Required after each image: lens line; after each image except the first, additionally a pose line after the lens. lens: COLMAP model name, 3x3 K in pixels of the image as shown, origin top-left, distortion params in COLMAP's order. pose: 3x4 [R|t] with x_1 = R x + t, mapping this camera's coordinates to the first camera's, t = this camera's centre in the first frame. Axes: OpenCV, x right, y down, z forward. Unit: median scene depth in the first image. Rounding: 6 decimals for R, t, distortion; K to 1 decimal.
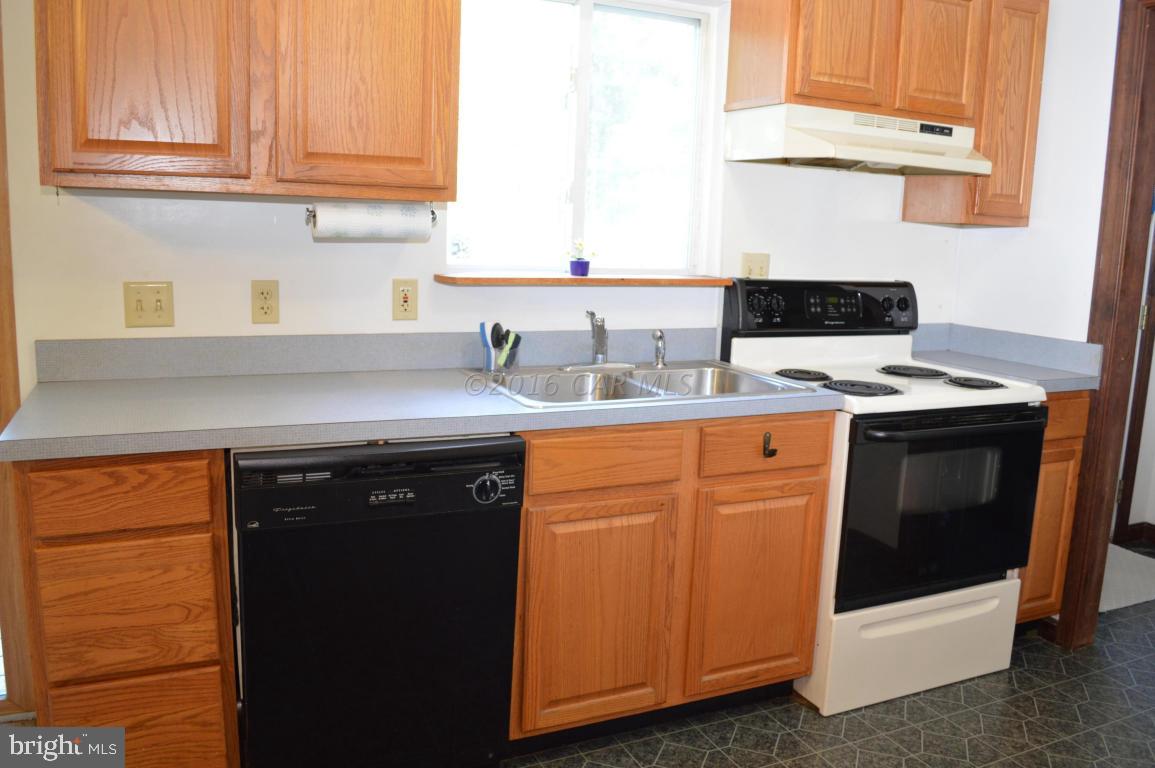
lens RADIAL K [[918.3, 0, 568.5], [0, 918.3, 382.0], [0, 0, 1]] dist [-0.085744, 0.017761]
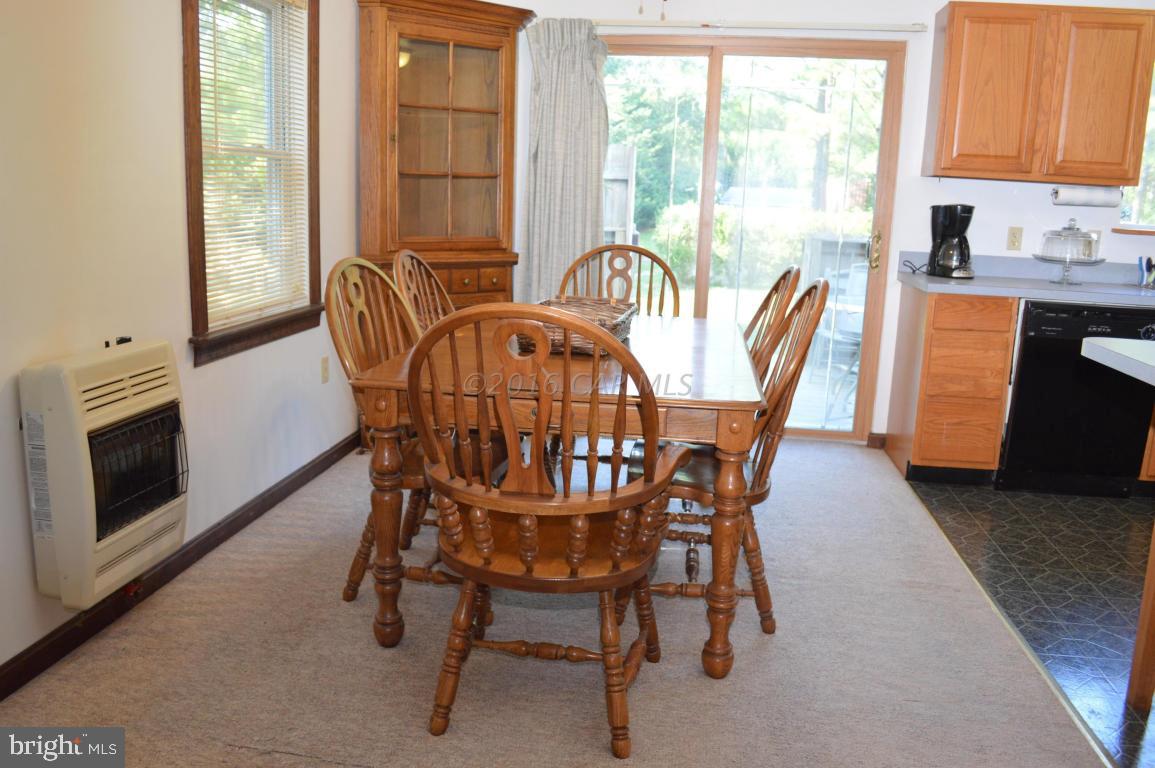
lens RADIAL K [[918.3, 0, 568.5], [0, 918.3, 382.0], [0, 0, 1]] dist [-0.085744, 0.017761]
pose [[0.841898, 0.102231, -0.529865, -0.092540], [-0.096950, 0.994569, 0.037848, 0.211309], [0.530857, 0.019506, 0.847237, -0.987419]]
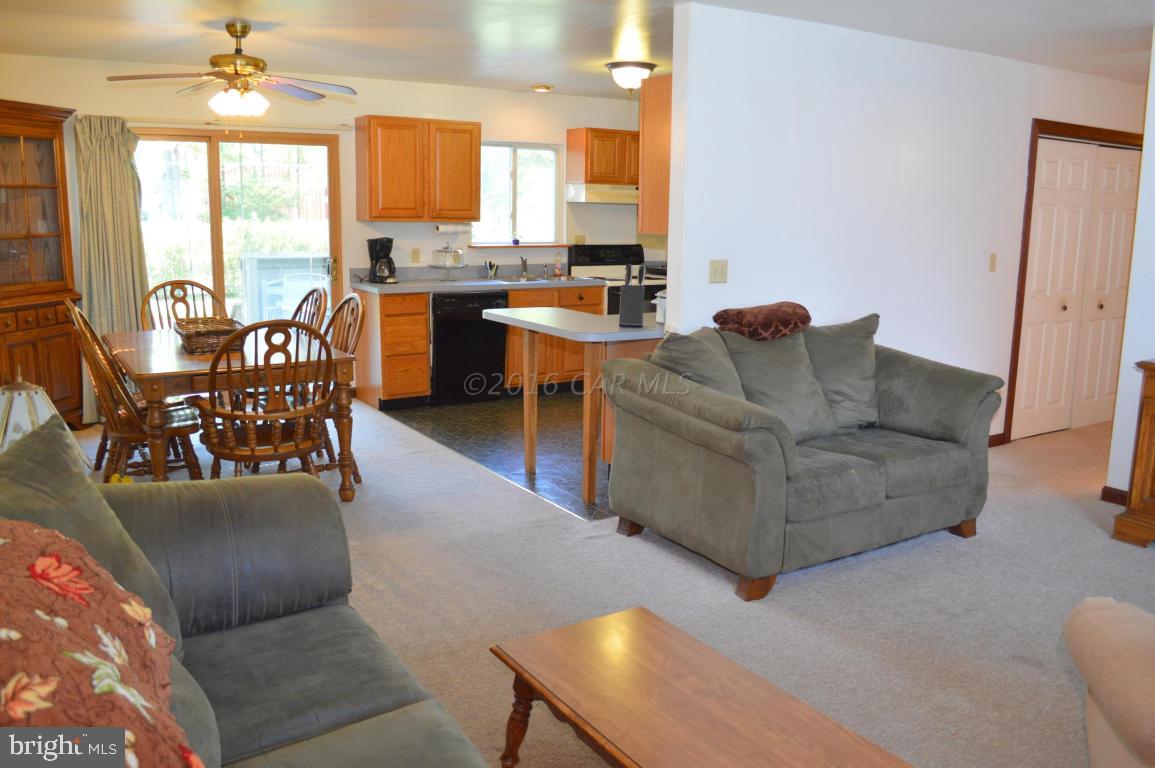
lens RADIAL K [[918.3, 0, 568.5], [0, 918.3, 382.0], [0, 0, 1]] dist [-0.085744, 0.017761]
pose [[0.991814, -0.044029, 0.119861, -0.200776], [0.041798, 0.998904, 0.021063, 0.274907], [-0.120657, -0.015881, 0.992567, -1.987065]]
